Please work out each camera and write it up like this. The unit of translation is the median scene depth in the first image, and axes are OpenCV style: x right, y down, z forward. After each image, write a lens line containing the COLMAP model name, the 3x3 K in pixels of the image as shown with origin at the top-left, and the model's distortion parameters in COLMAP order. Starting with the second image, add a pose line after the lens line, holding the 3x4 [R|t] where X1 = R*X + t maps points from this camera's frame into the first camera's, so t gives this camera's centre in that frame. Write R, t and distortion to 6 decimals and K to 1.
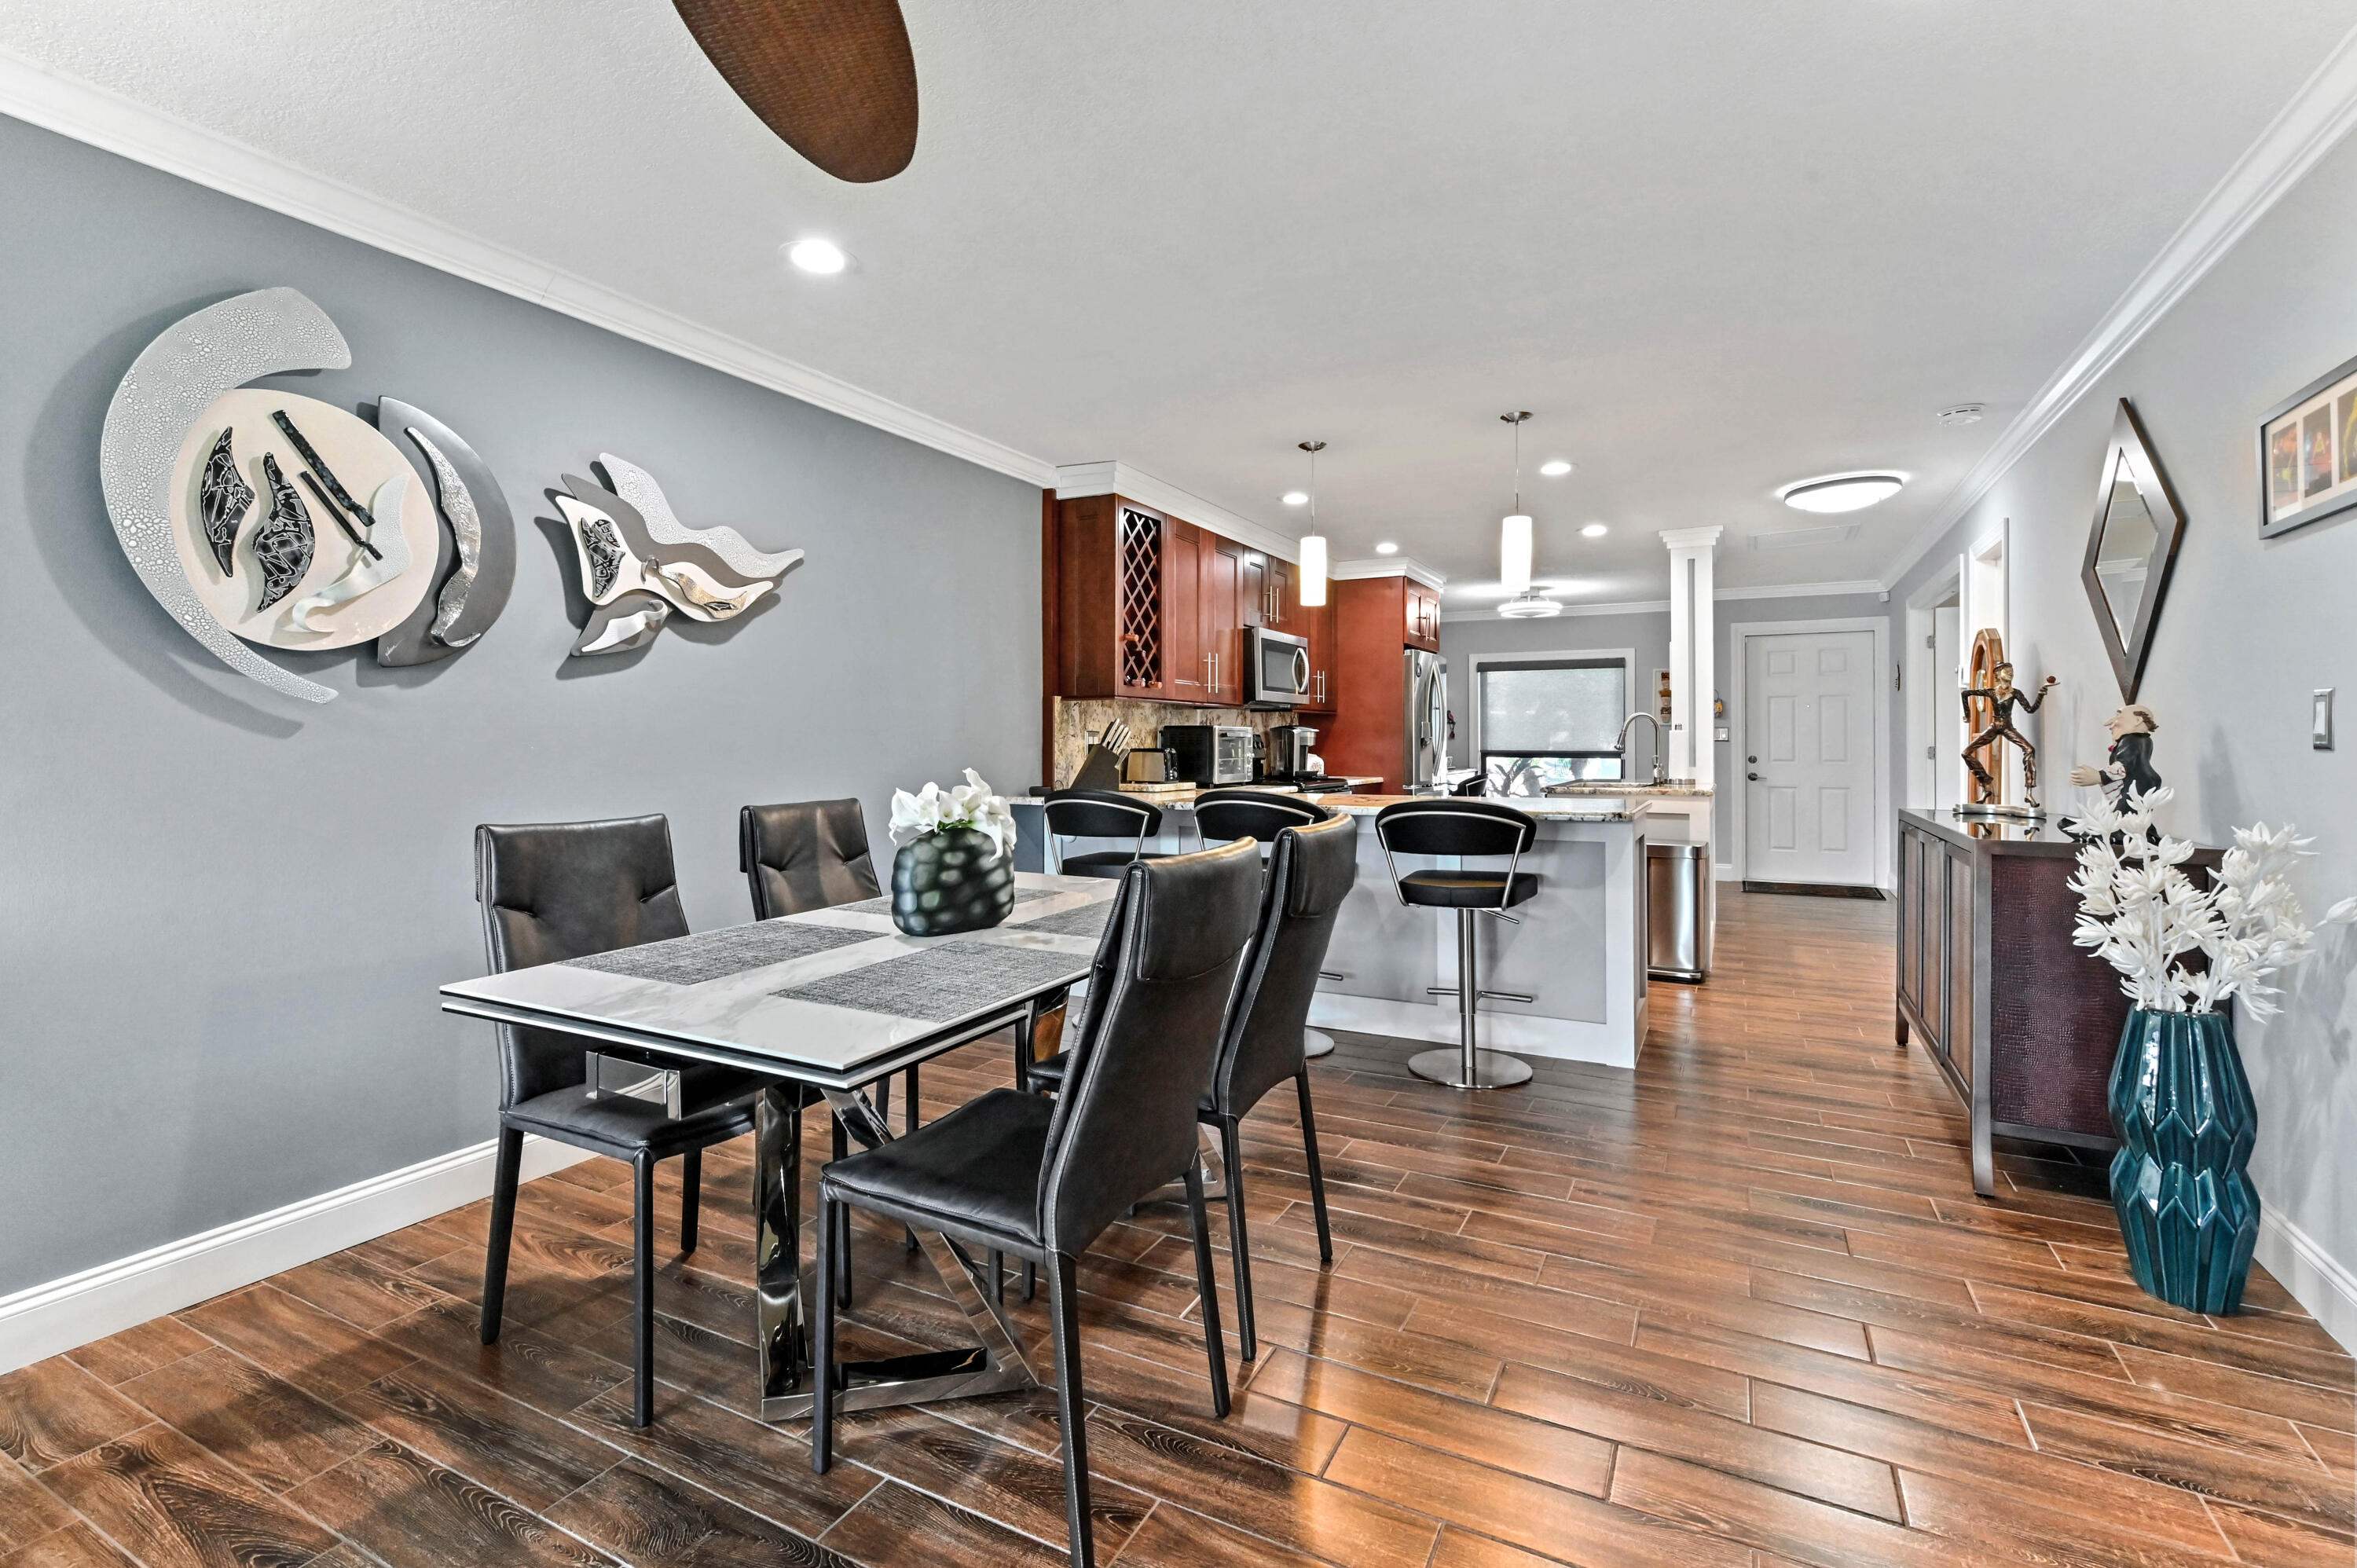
lens RADIAL K [[1087.5, 0, 1172.4], [0, 1087.5, 740.0], [0, 0, 1]] dist [0.002670, 0.000113]
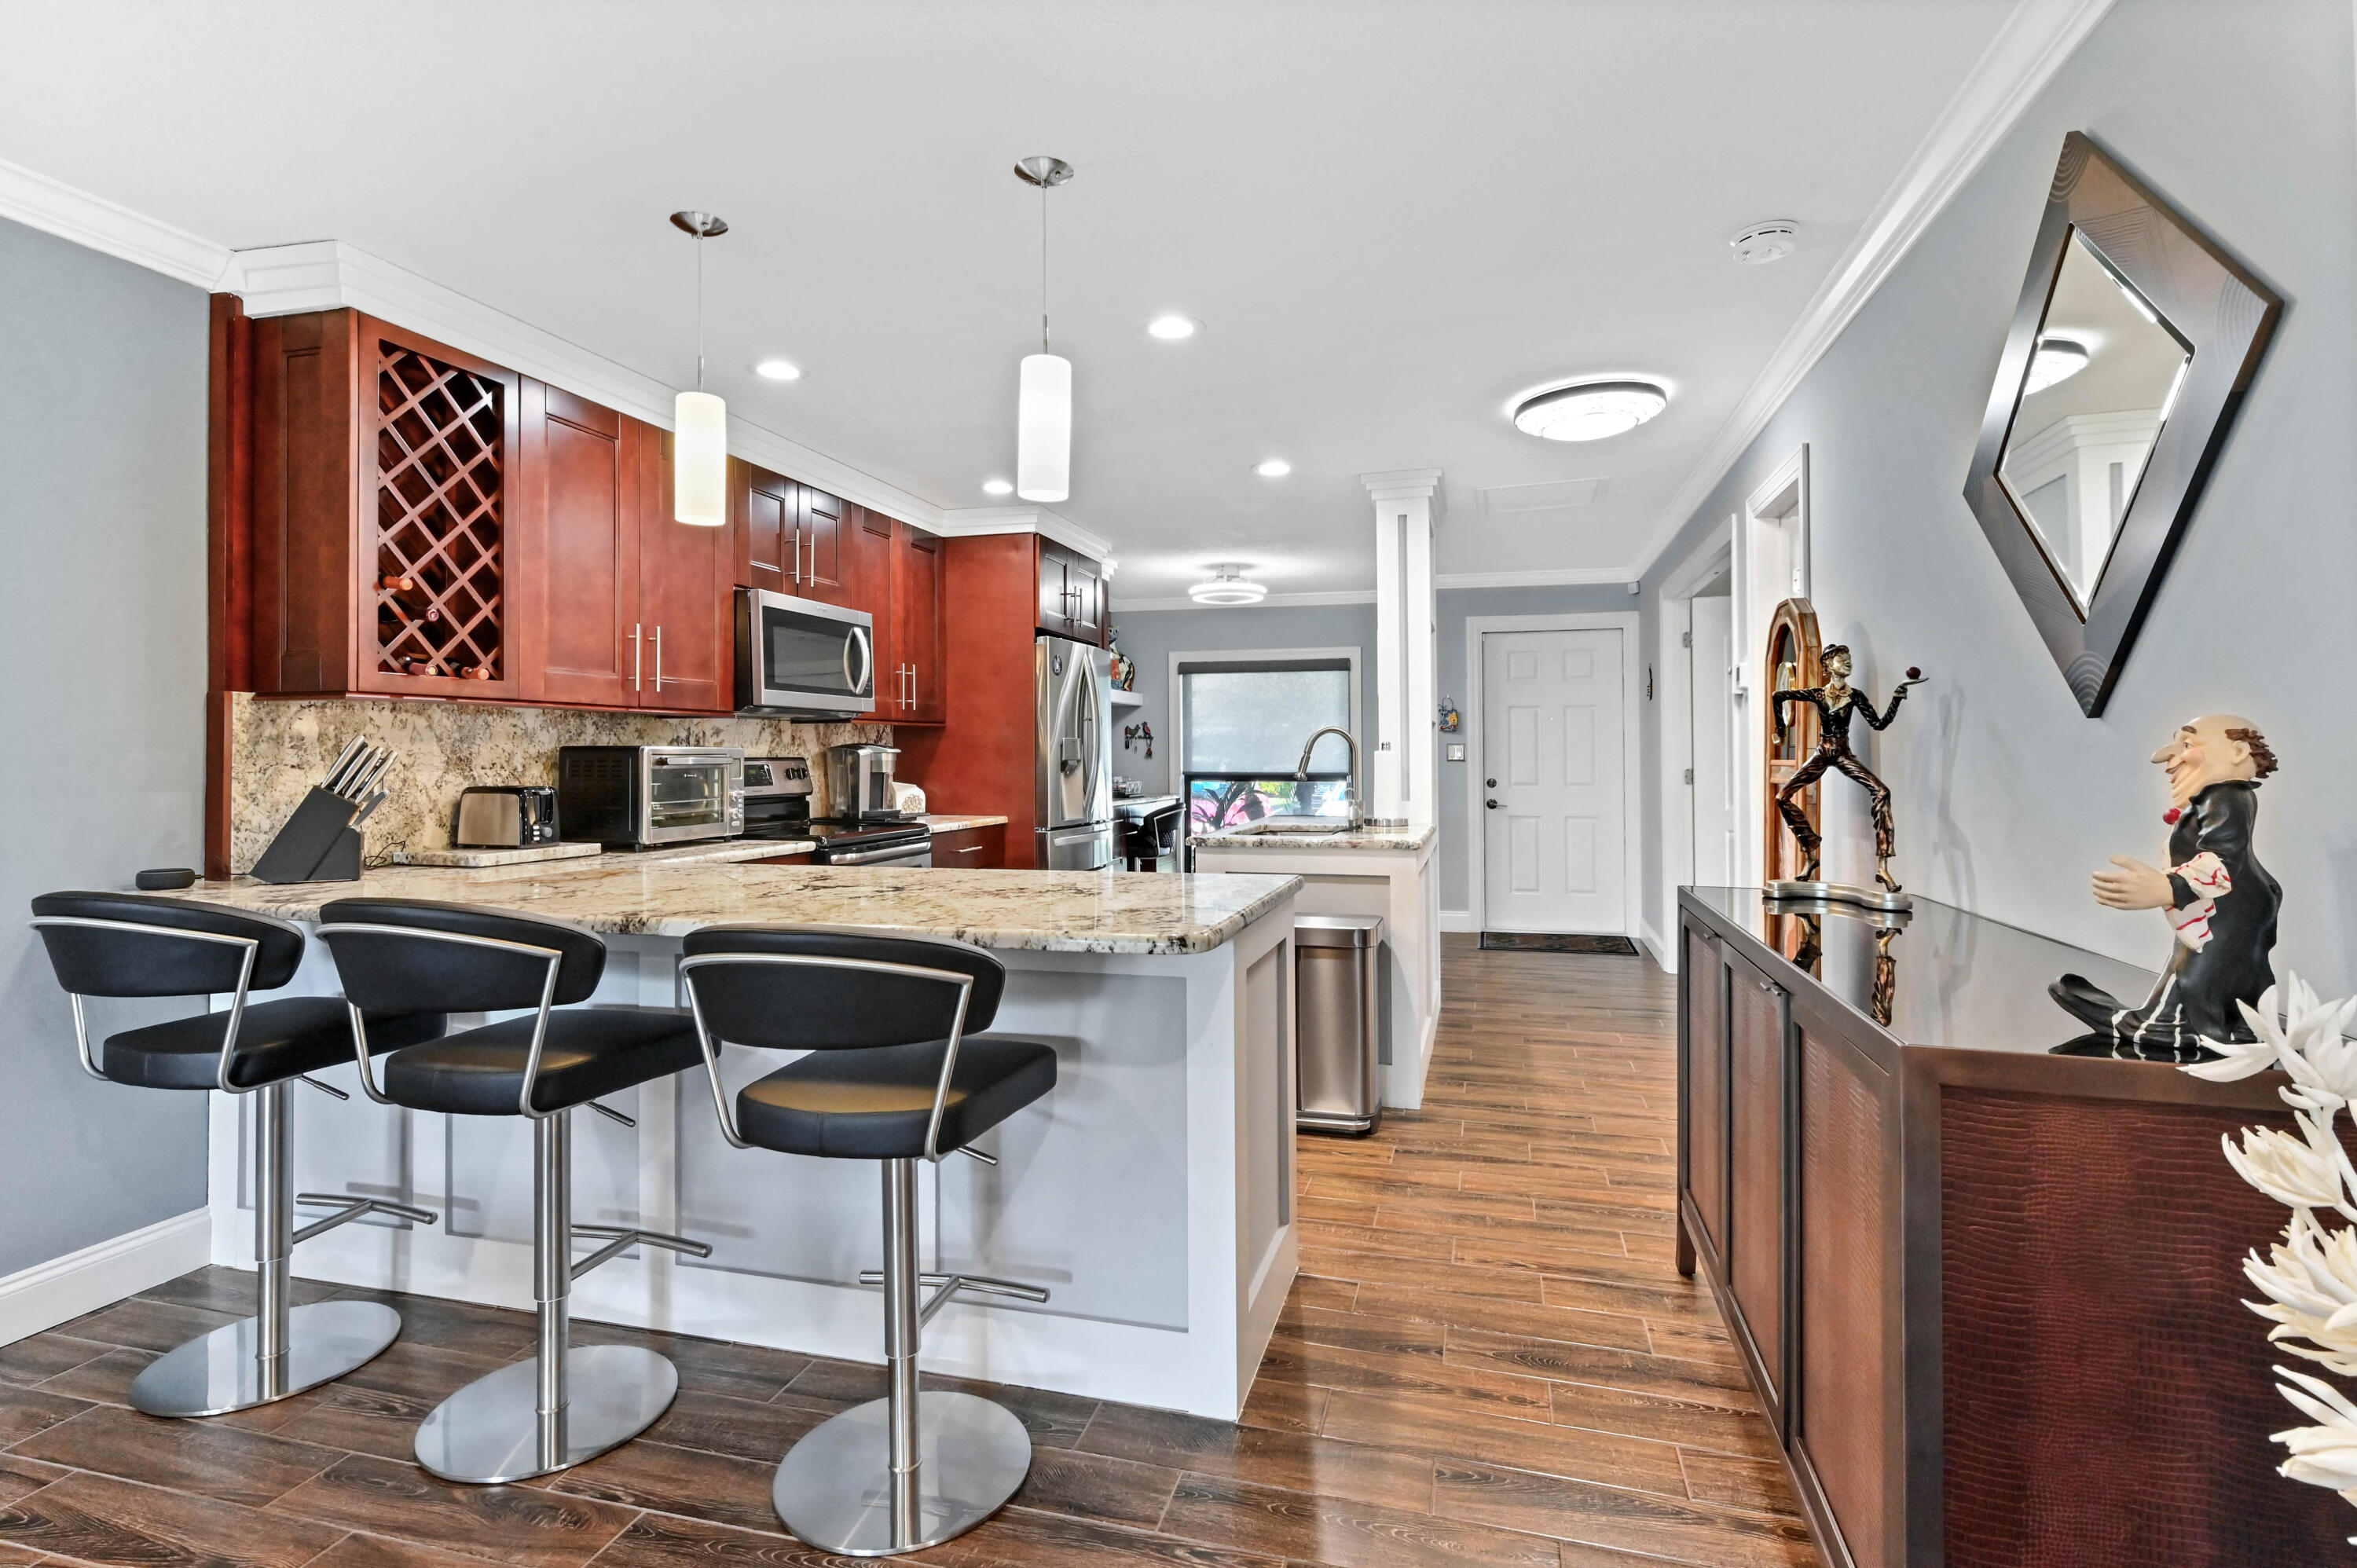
lens RADIAL K [[1149.8, 0, 1195.7], [0, 1149.8, 736.1], [0, 0, 1]] dist [0.002064, 0.000693]
pose [[0.974960, 0.001208, 0.222376, 0.212423], [0.002154, 0.999887, -0.014878, -0.009490], [-0.222369, 0.014984, 0.974848, 0.351531]]
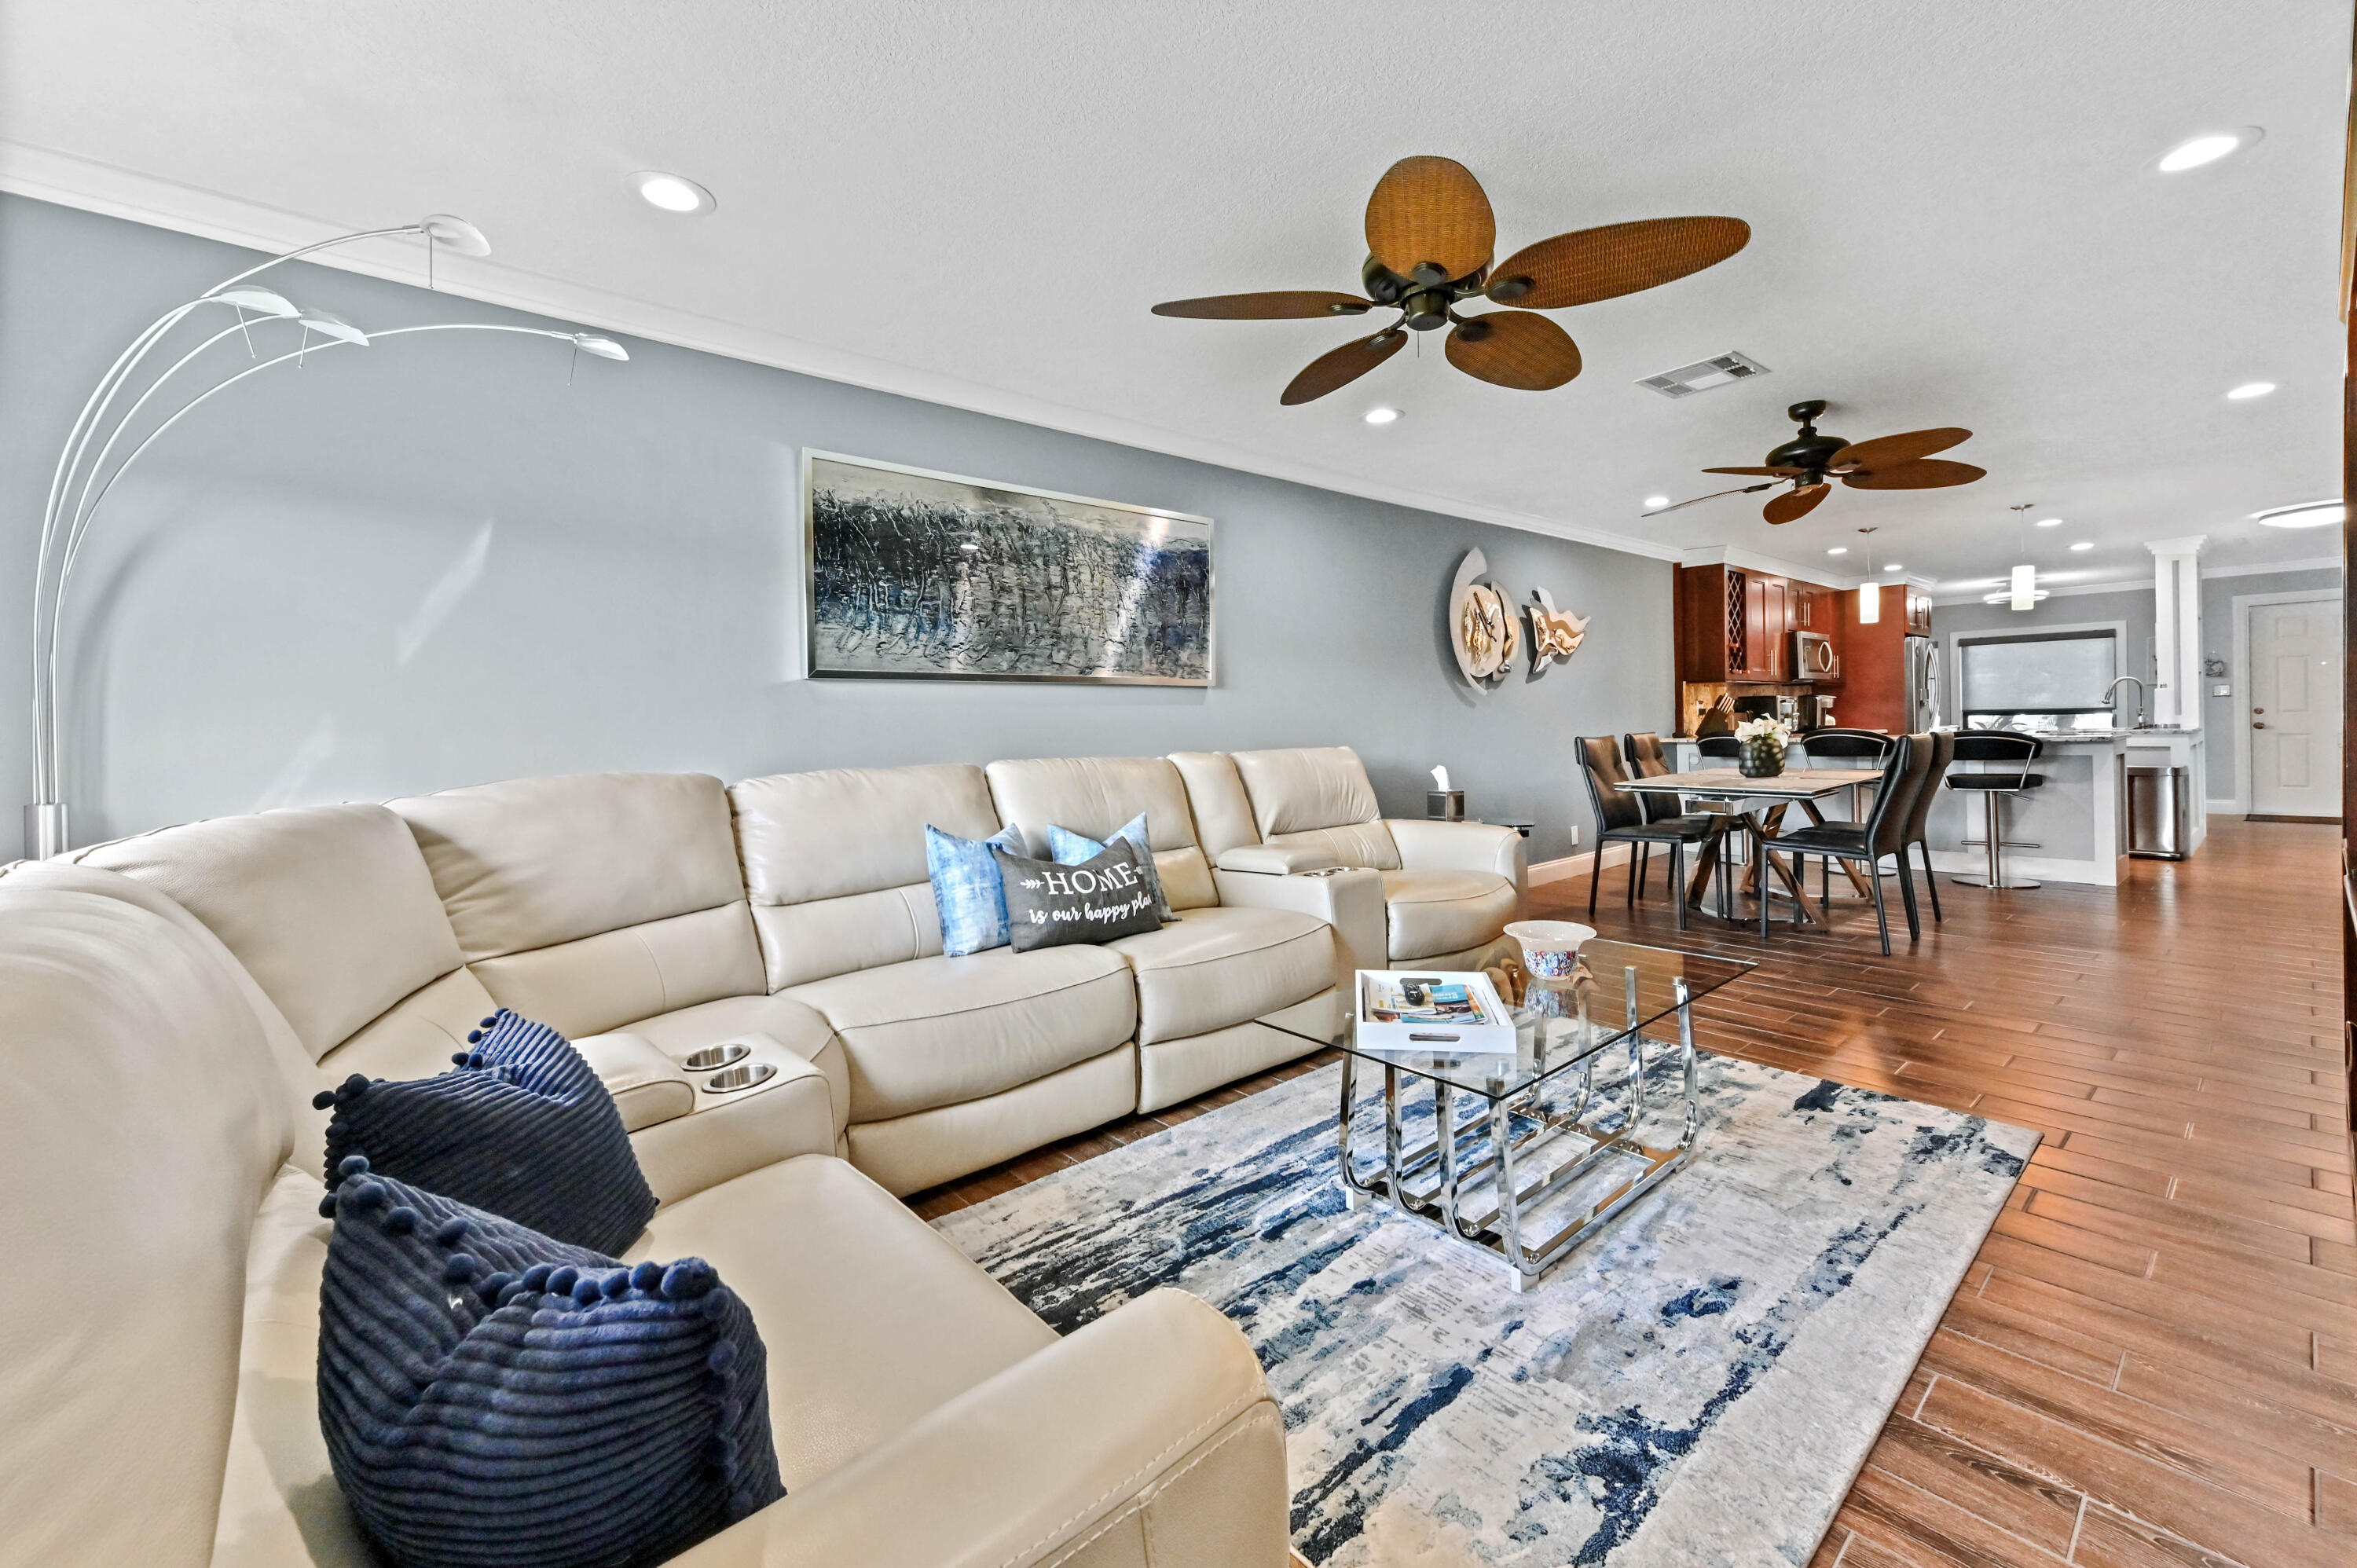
lens RADIAL K [[957.2, 0, 1173.5], [0, 957.2, 732.1], [0, 0, 1]] dist [0.009652, 0.000228]
pose [[0.927018, -0.016972, -0.374633, -0.283079], [0.022350, 0.999700, 0.010015, 0.007274], [0.374351, -0.017658, 0.927119, -0.719174]]
